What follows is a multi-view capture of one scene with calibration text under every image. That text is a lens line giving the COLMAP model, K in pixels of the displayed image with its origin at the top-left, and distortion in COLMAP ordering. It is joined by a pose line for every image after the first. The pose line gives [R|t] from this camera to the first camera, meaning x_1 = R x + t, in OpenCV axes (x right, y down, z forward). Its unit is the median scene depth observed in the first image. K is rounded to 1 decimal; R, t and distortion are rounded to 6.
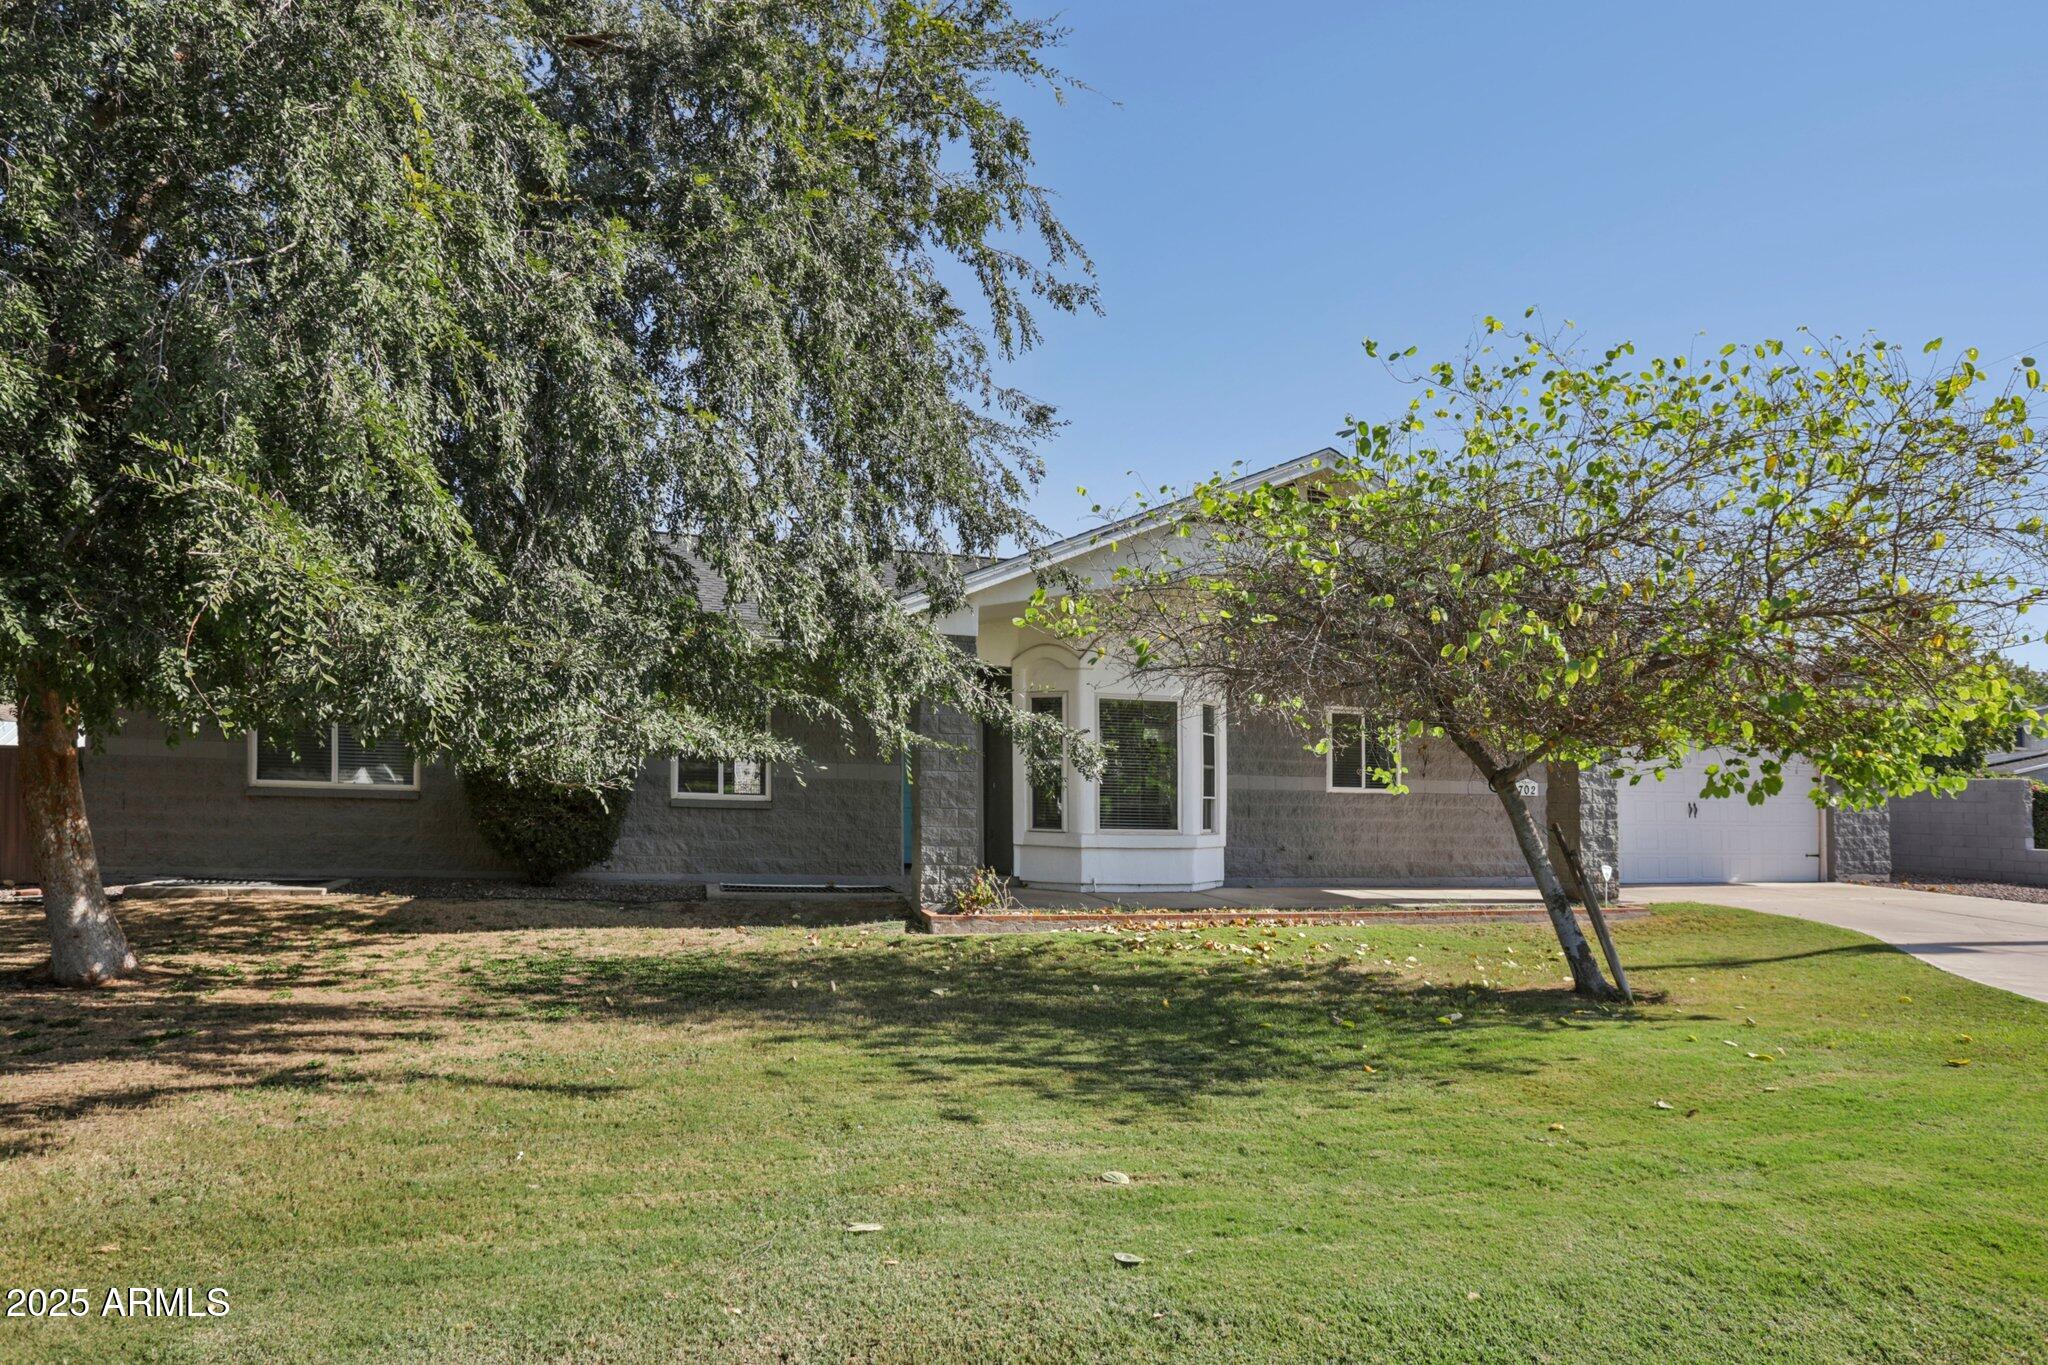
lens RADIAL K [[1119.5, 0, 995.9], [0, 1119.5, 566.3], [0, 0, 1]] dist [-0.038300, 0.002150]
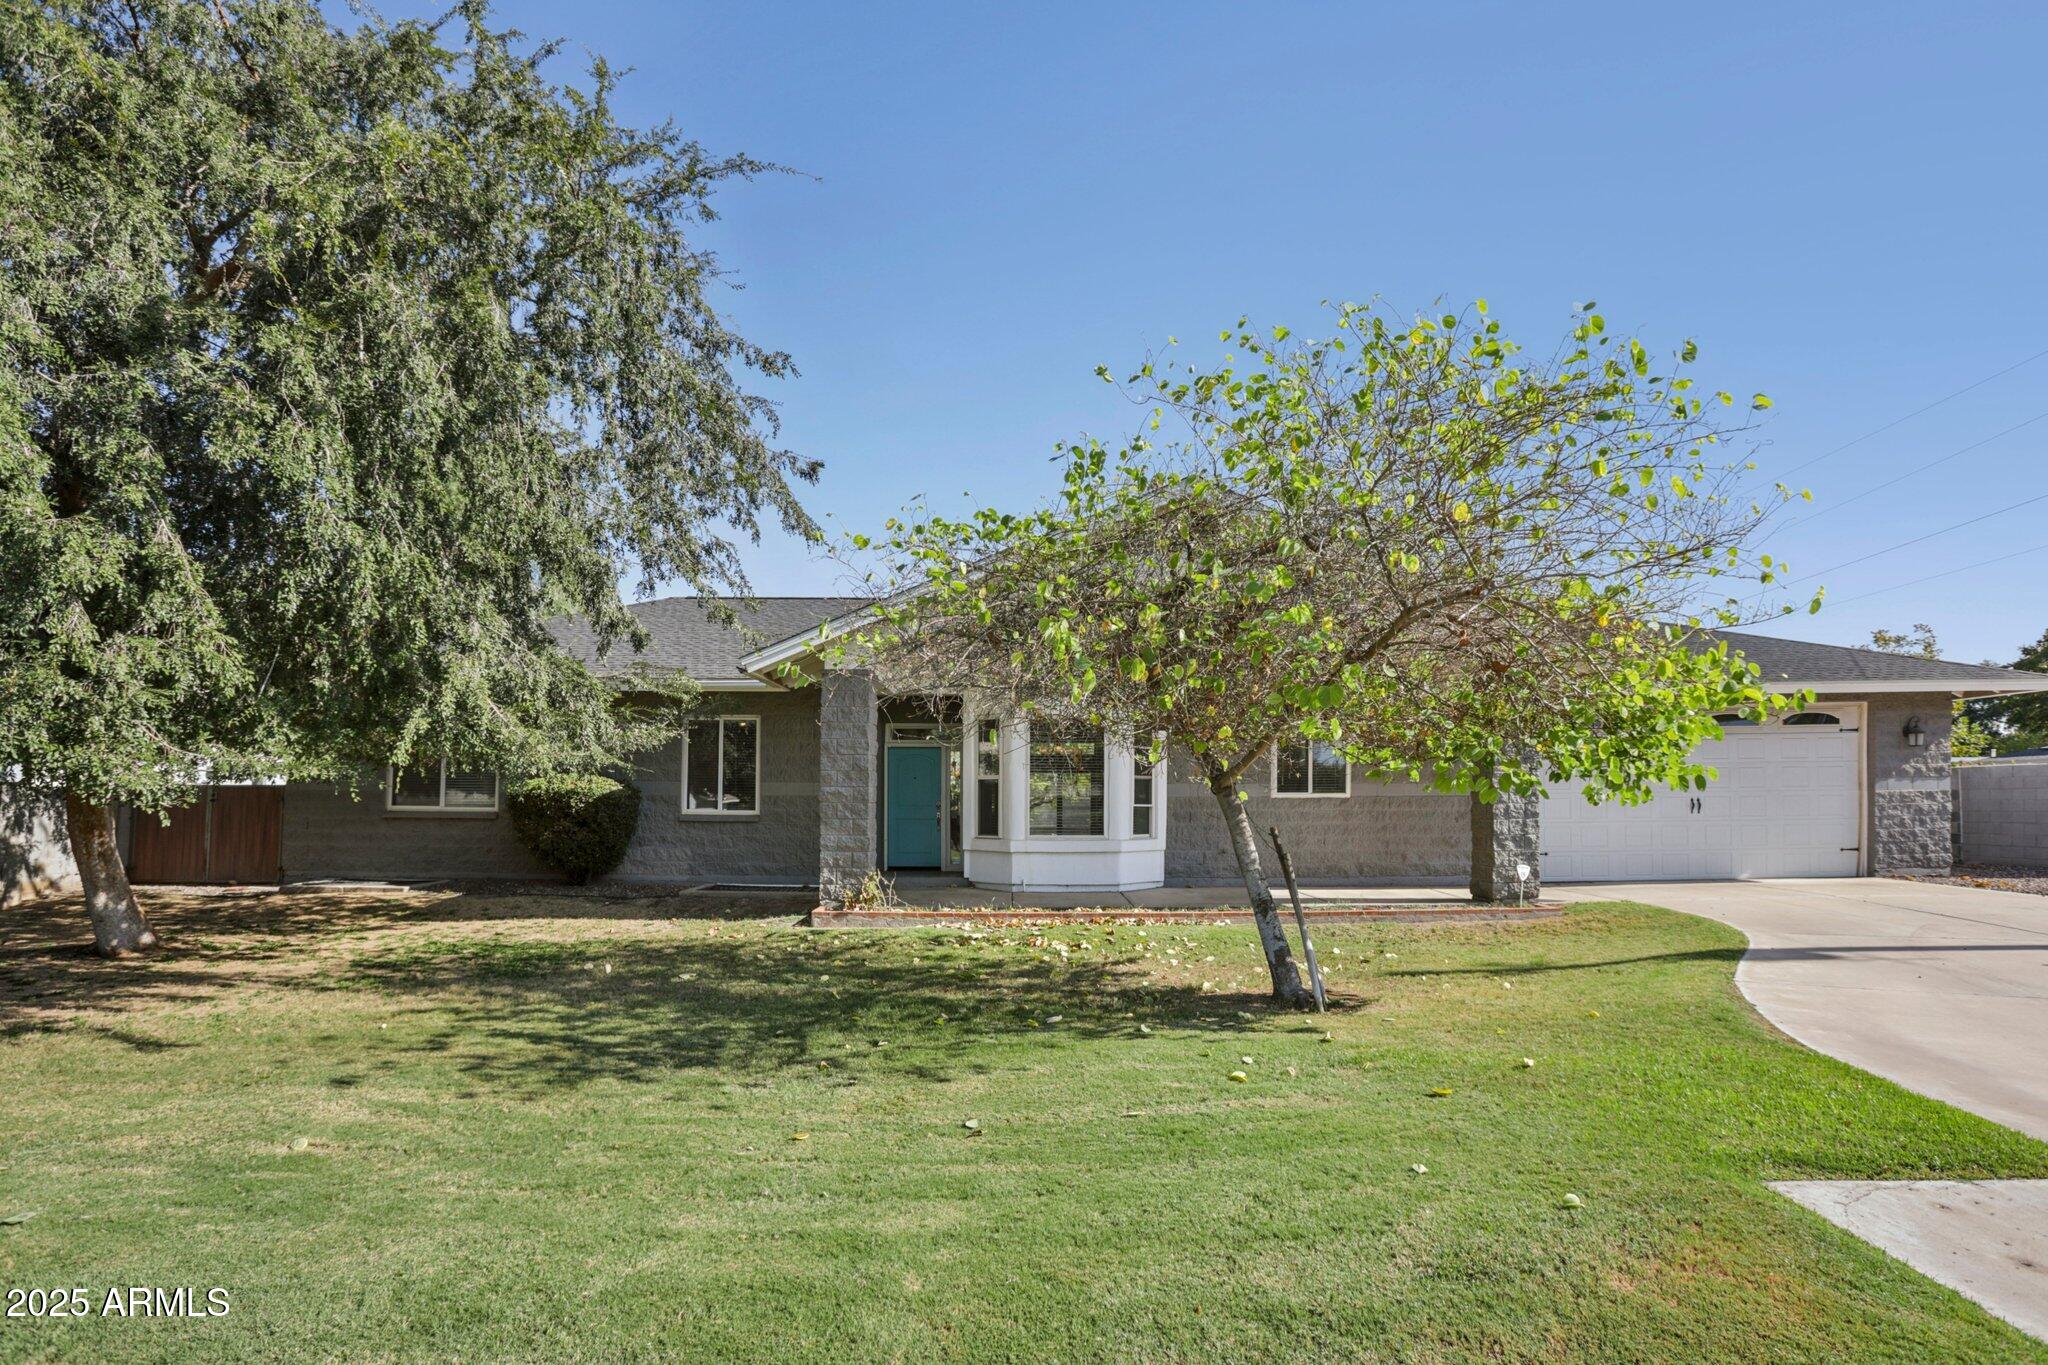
lens RADIAL K [[952.7, 0, 1018.7], [0, 952.7, 638.1], [0, 0, 1]] dist [-0.050597, 0.005584]
pose [[0.967836, -0.064010, -0.243302, 0.388826], [0.070850, 0.997297, 0.019457, 0.023130], [0.241399, -0.036069, 0.969755, 0.098047]]
